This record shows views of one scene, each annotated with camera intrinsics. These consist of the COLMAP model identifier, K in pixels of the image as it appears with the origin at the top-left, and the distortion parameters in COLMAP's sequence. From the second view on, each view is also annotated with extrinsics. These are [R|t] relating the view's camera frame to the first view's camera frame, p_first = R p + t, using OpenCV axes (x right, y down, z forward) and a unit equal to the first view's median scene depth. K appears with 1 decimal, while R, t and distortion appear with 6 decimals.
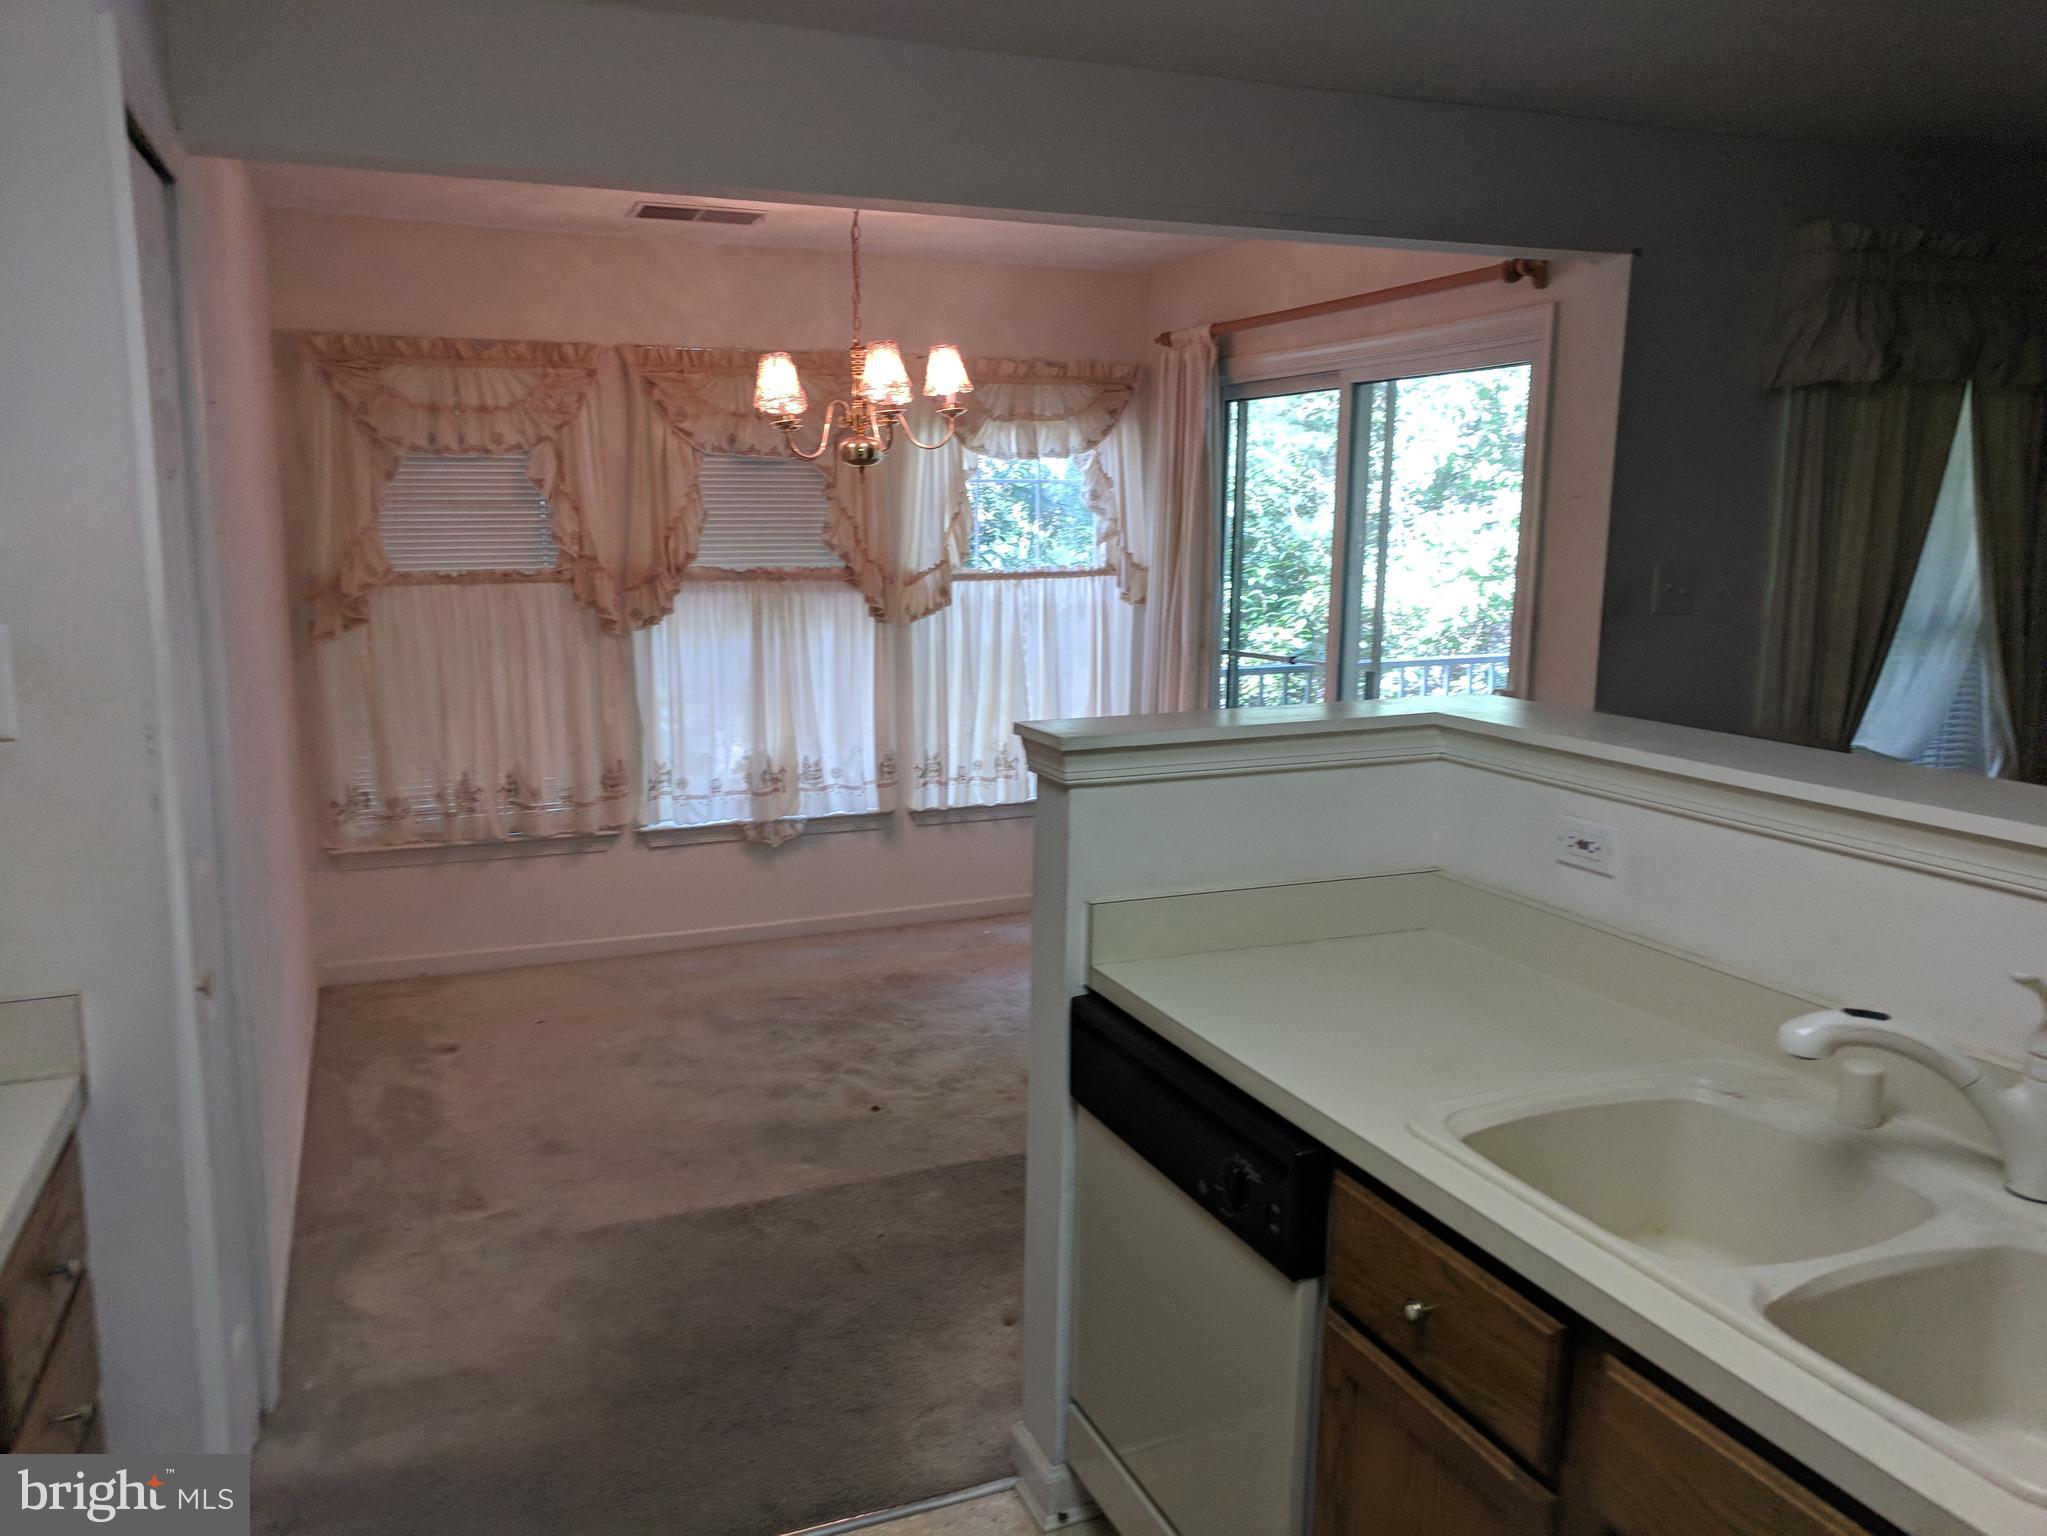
lens RADIAL K [[1516.9, 0, 948.7], [0, 1516.9, 763.4], [0, 0, 1]] dist [-0.005876, -0.003853]
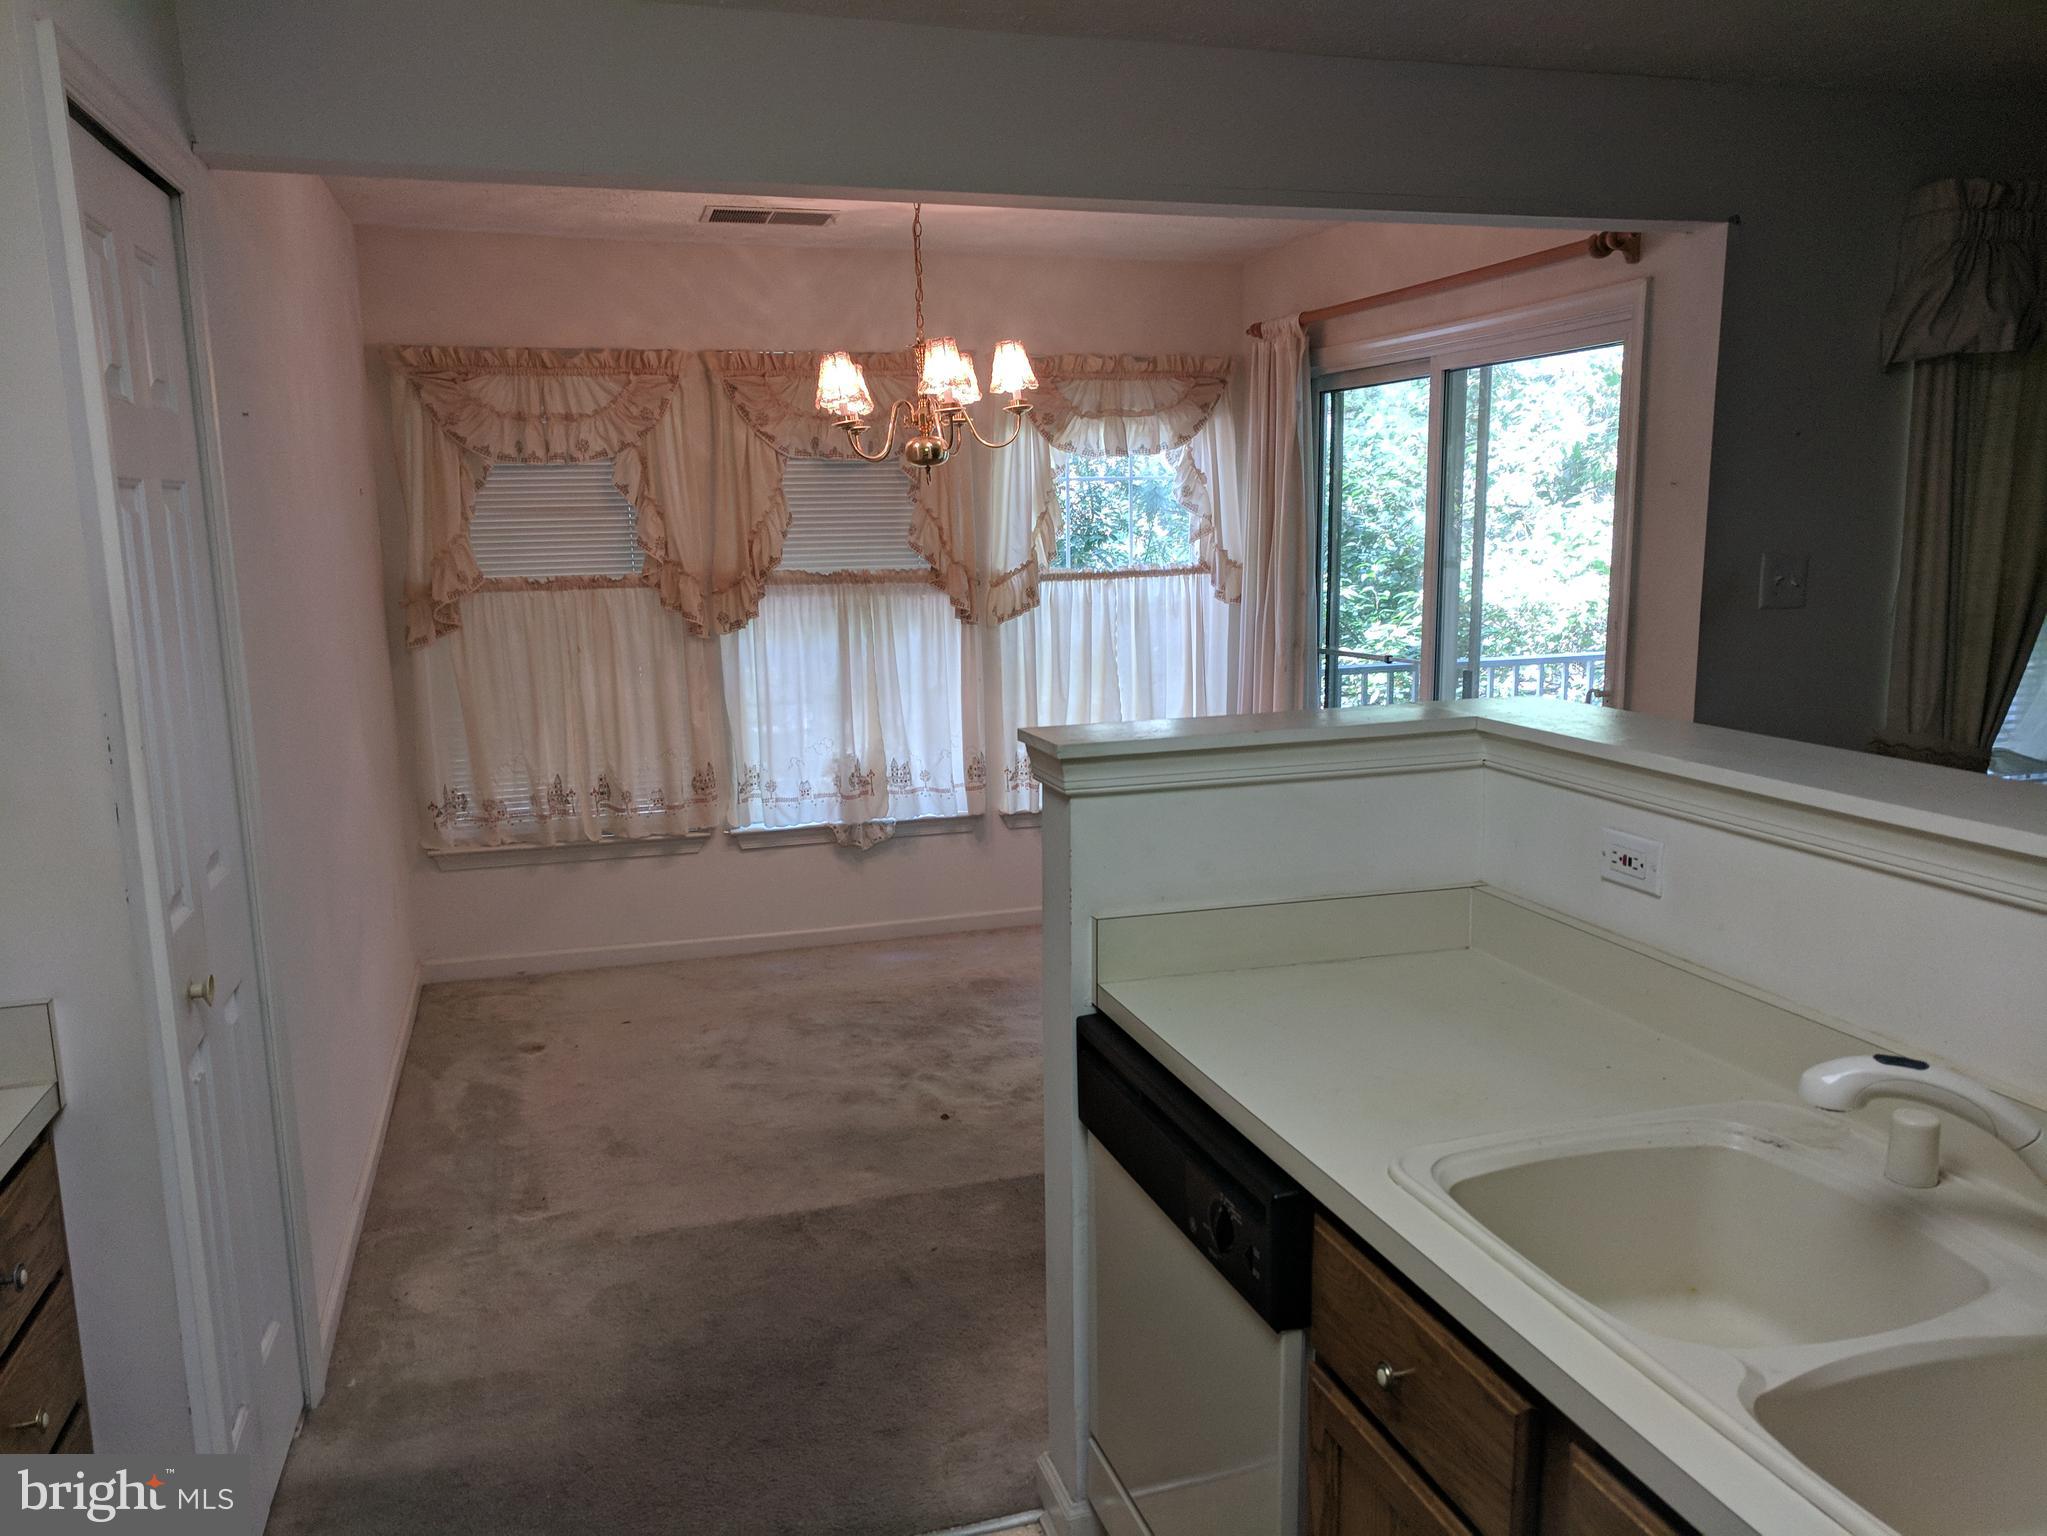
lens RADIAL K [[1498.3, 0, 958.4], [0, 1498.3, 765.8], [0, 0, 1]] dist [-0.005932, -0.000059]
pose [[0.995406, -0.000121, -0.095739, 0.046327], [0.000367, 0.999997, 0.002554, -0.002946], [0.095738, -0.002577, 0.995403, 0.026402]]
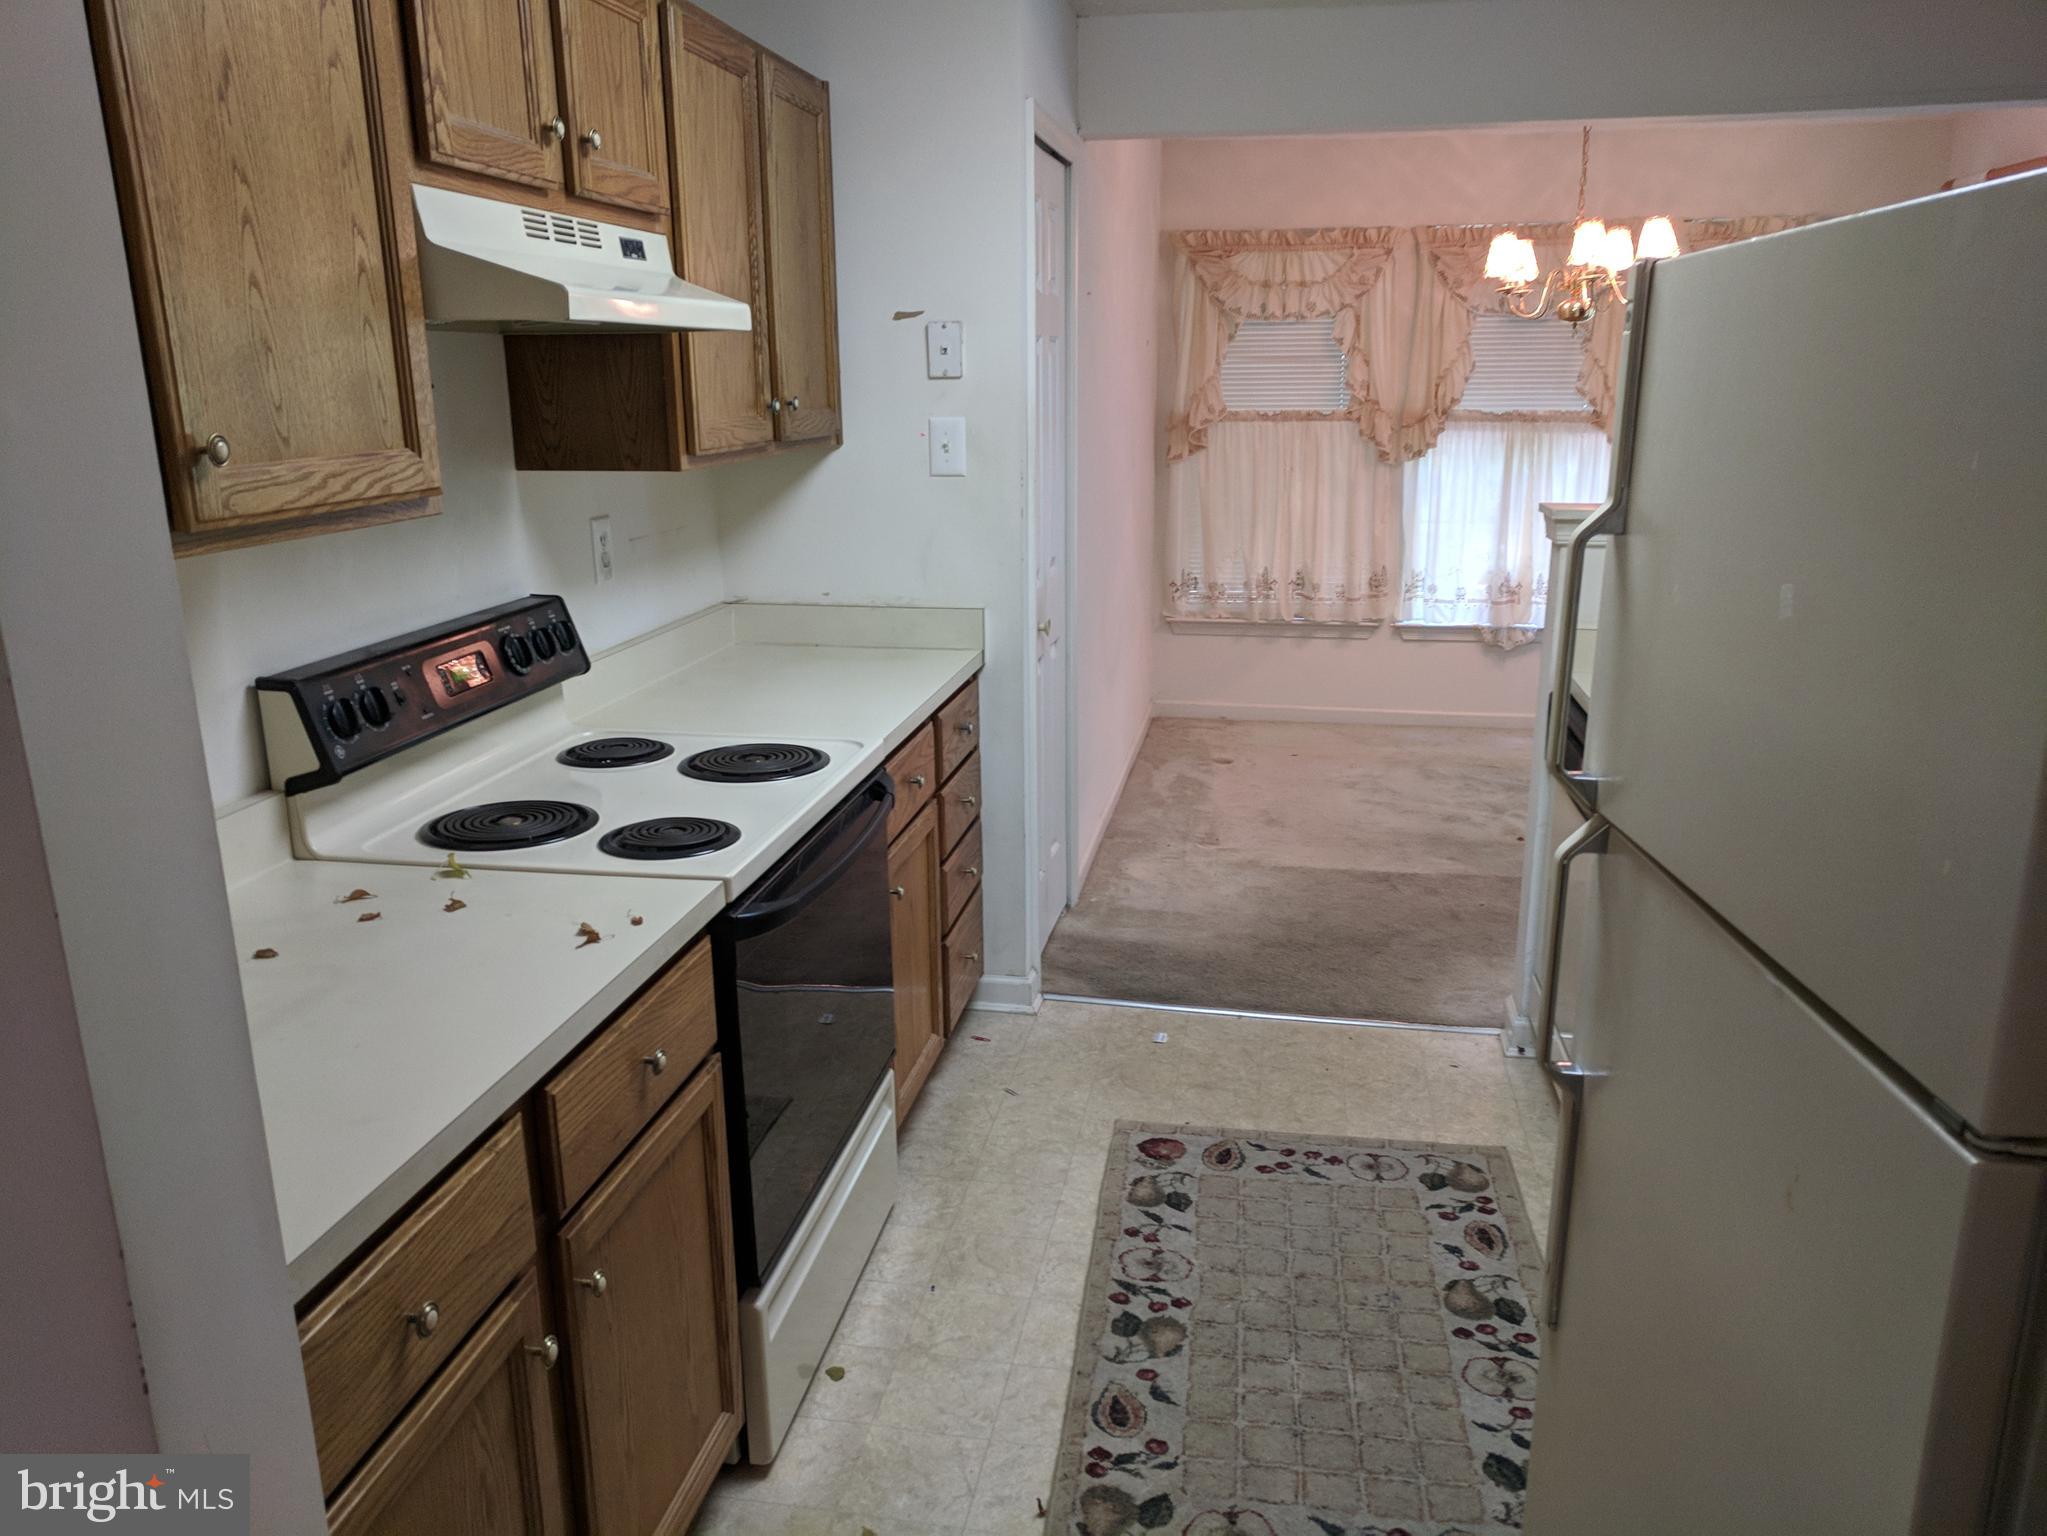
lens RADIAL K [[1496.3, 0, 980.7], [0, 1496.3, 833.2], [0, 0, 1]] dist [-0.004784, -0.000328]
pose [[0.843802, 0.151028, -0.514965, 0.188562], [-0.080859, 0.984408, 0.156214, 0.052925], [0.530528, -0.090174, 0.842857, -0.272033]]
